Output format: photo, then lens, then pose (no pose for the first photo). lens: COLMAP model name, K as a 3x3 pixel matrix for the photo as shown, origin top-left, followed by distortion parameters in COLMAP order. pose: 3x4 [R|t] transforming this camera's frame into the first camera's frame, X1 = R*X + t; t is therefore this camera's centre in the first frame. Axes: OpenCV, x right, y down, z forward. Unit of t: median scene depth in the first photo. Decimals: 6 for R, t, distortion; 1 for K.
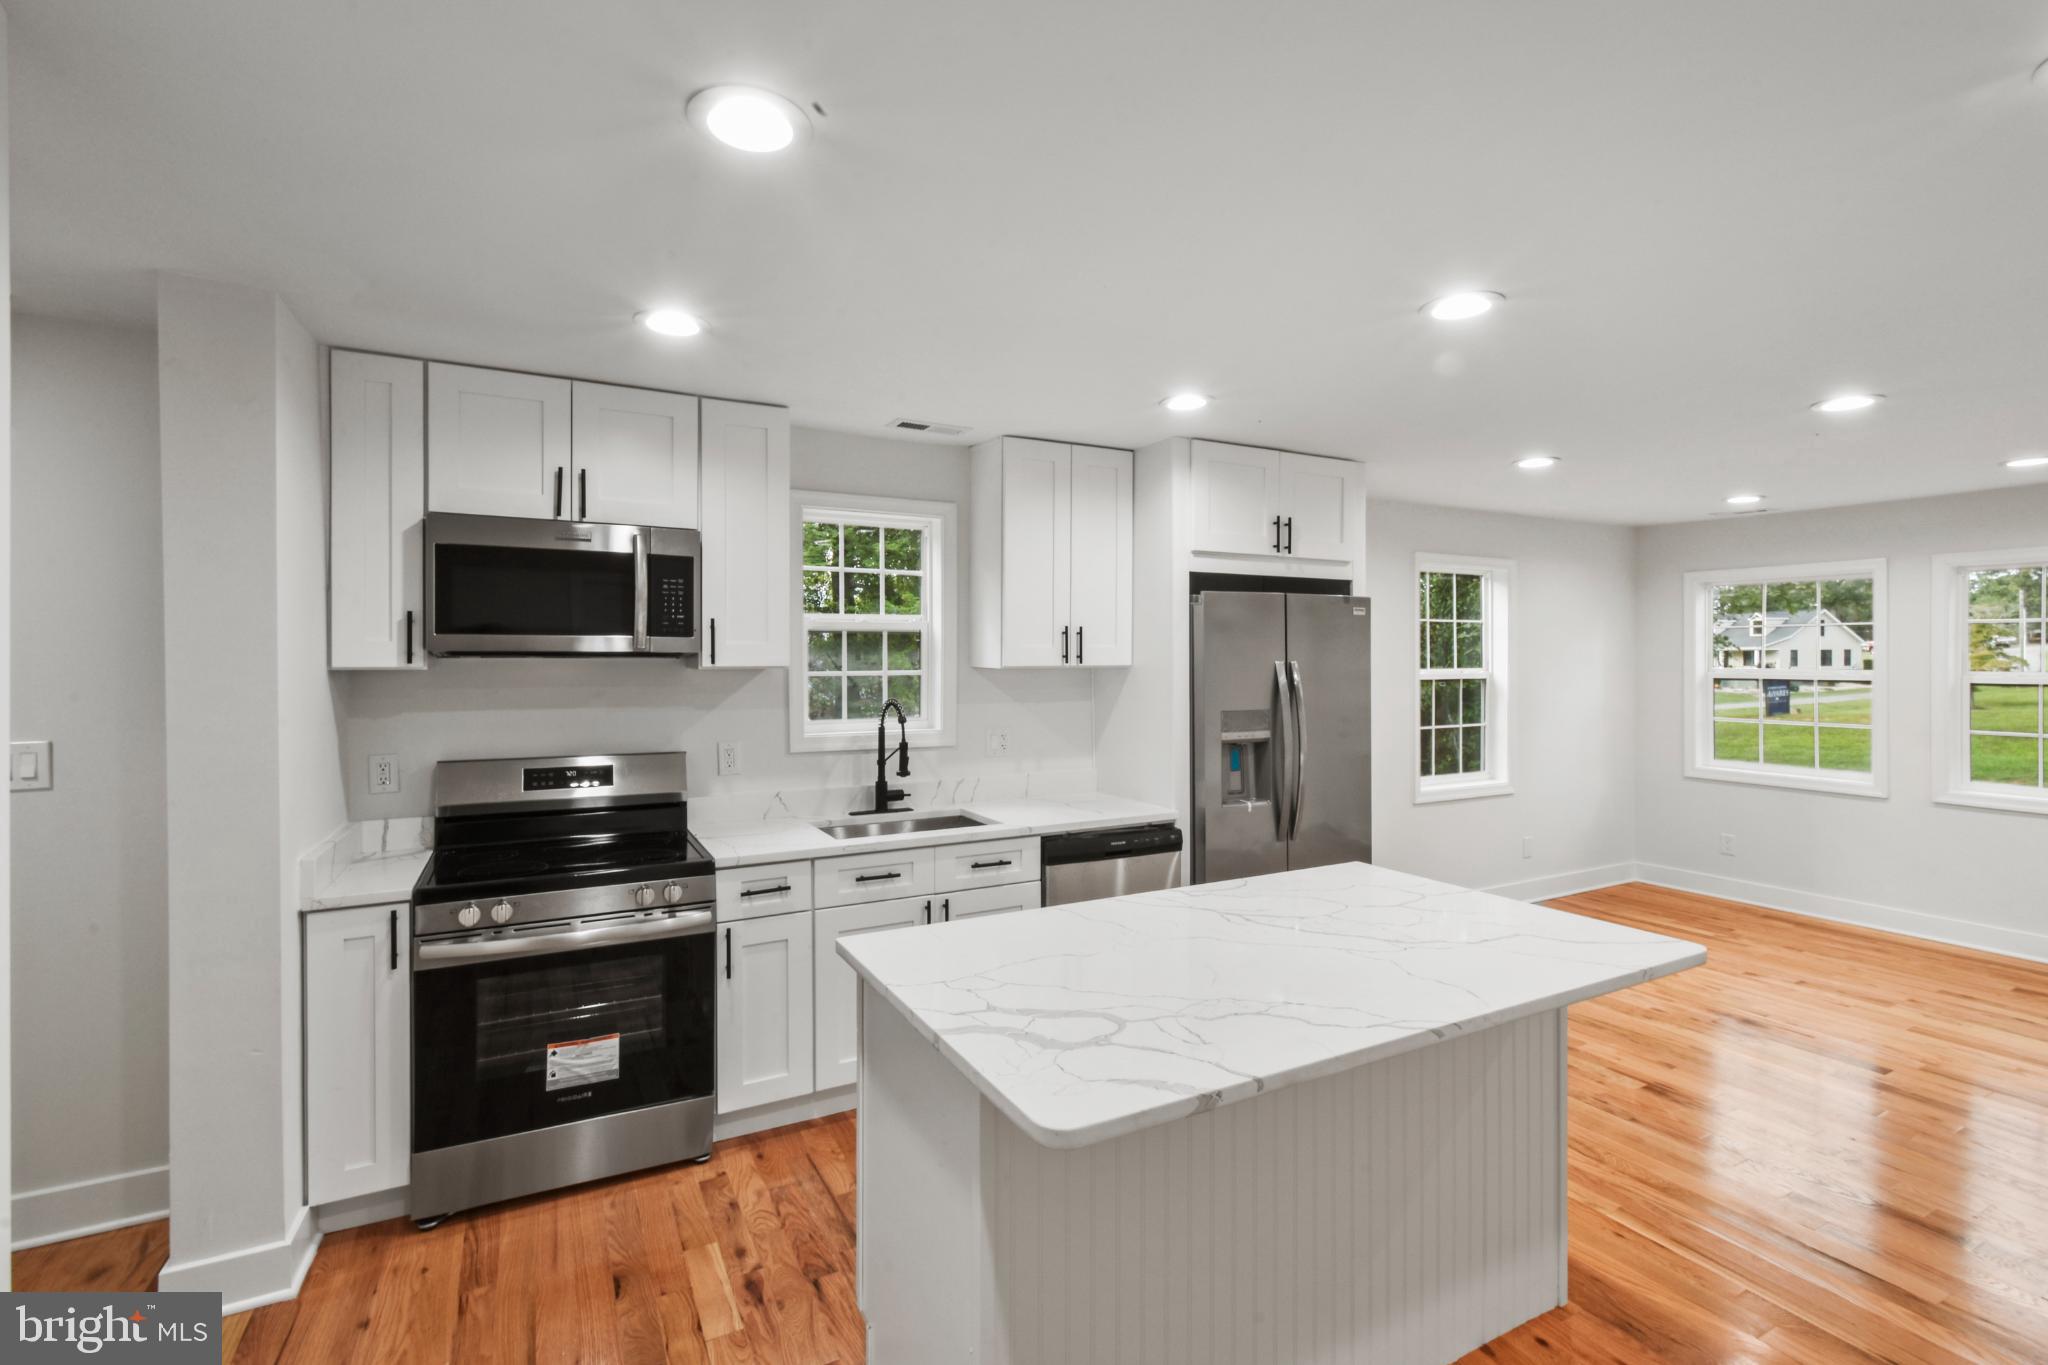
lens RADIAL K [[928.2, 0, 1024.8], [0, 928.2, 655.0], [0, 0, 1]] dist [0.000154, -0.000585]
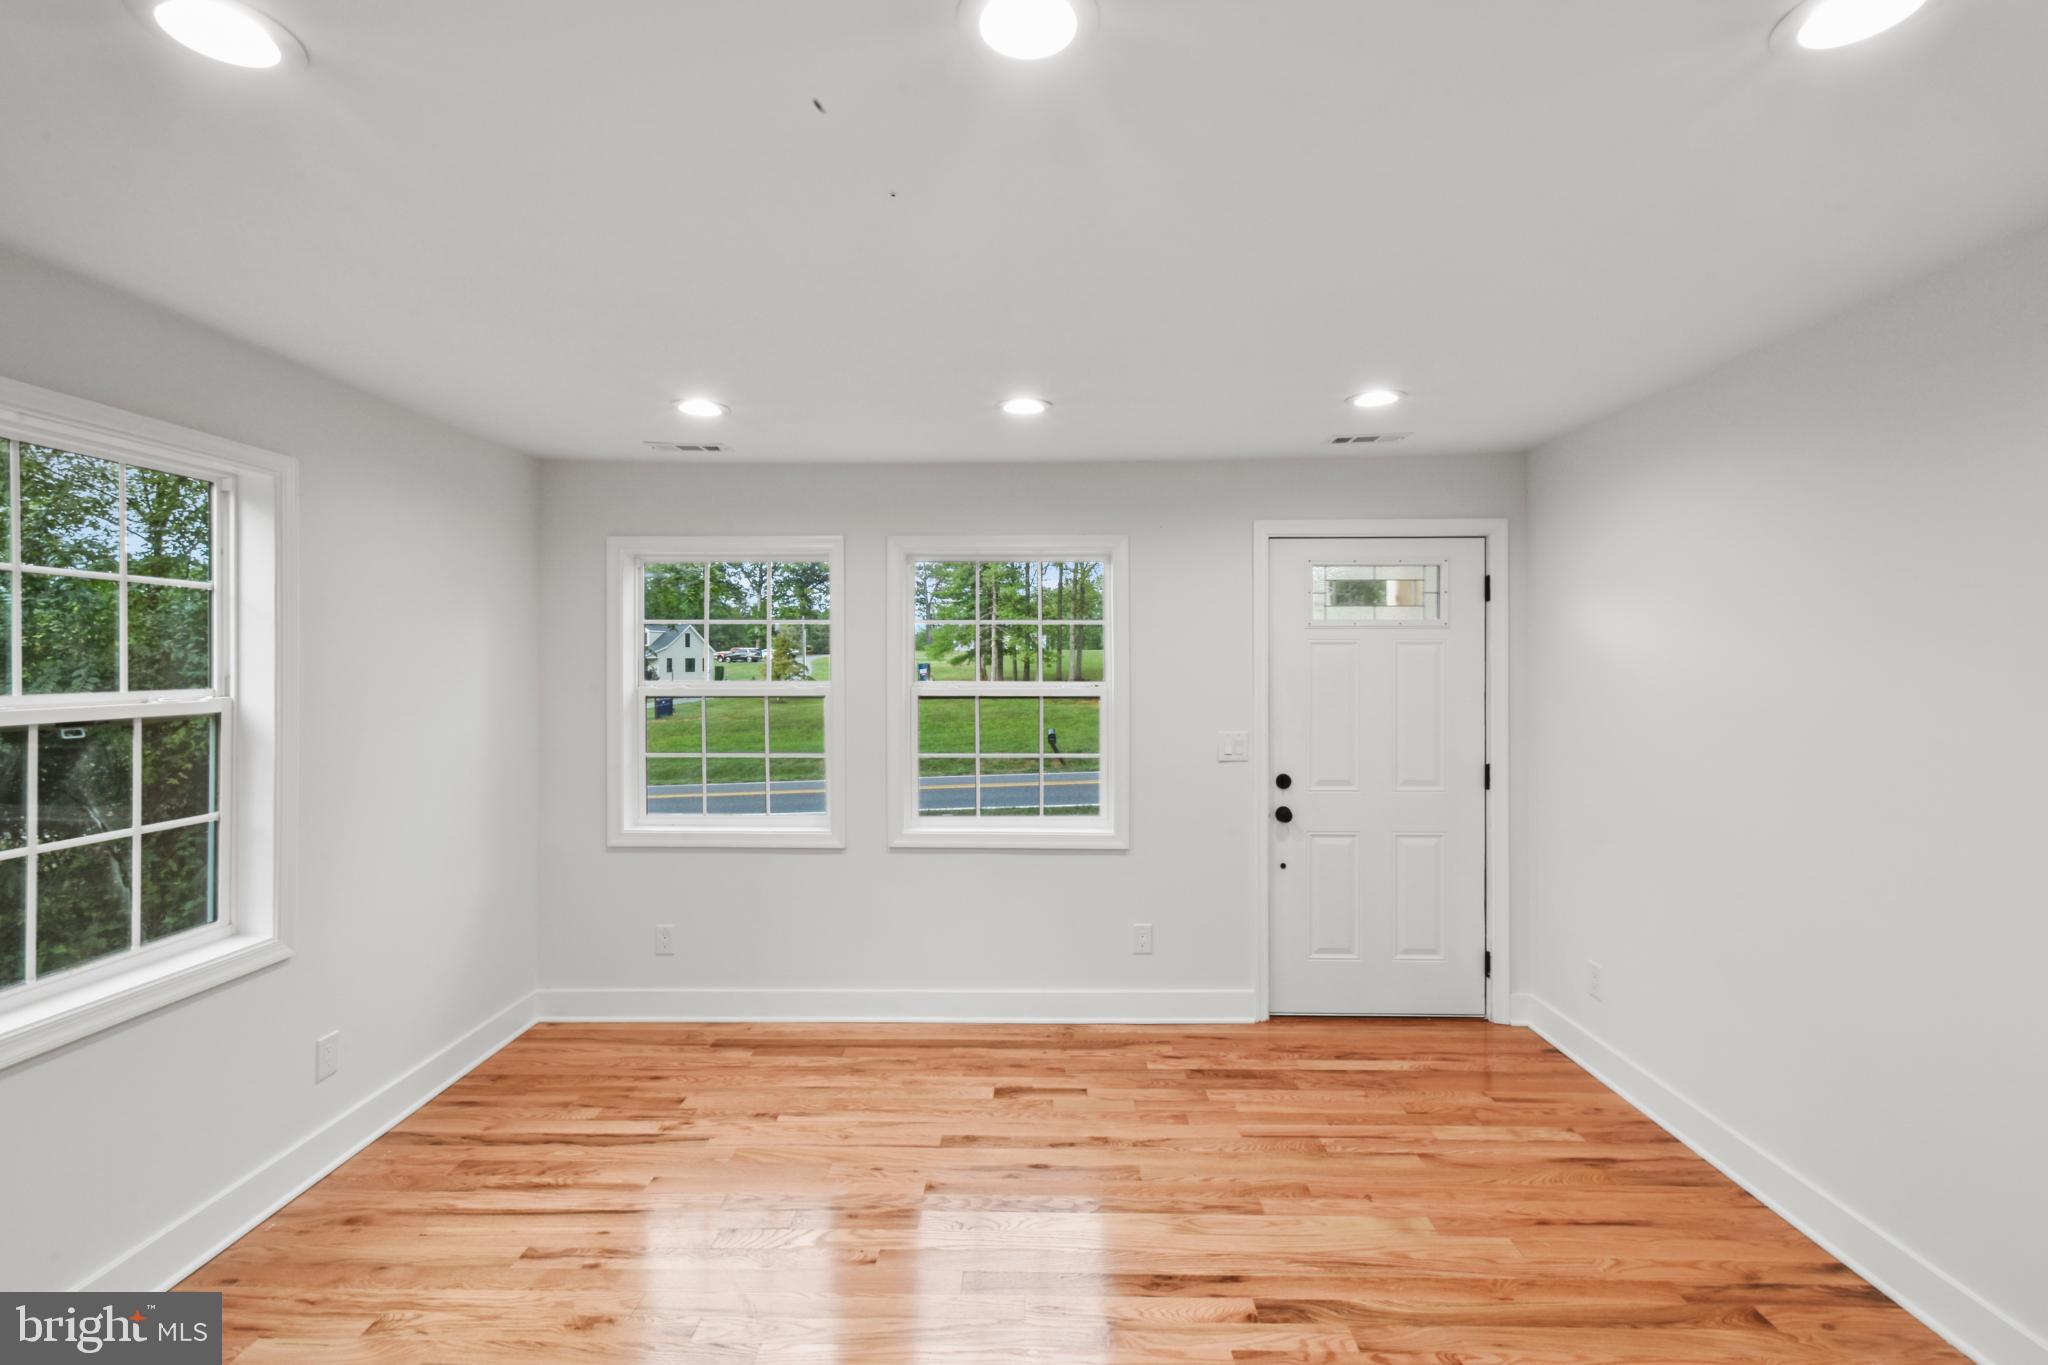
lens RADIAL K [[922.9, 0, 1023.9], [0, 922.9, 661.0], [0, 0, 1]] dist [-0.000234, -0.000162]
pose [[0.485741, 0.002236, 0.874100, 0.464162], [-0.000982, 0.999997, -0.002012, 0.001013], [-0.874103, 0.000119, 0.485741, 0.697786]]
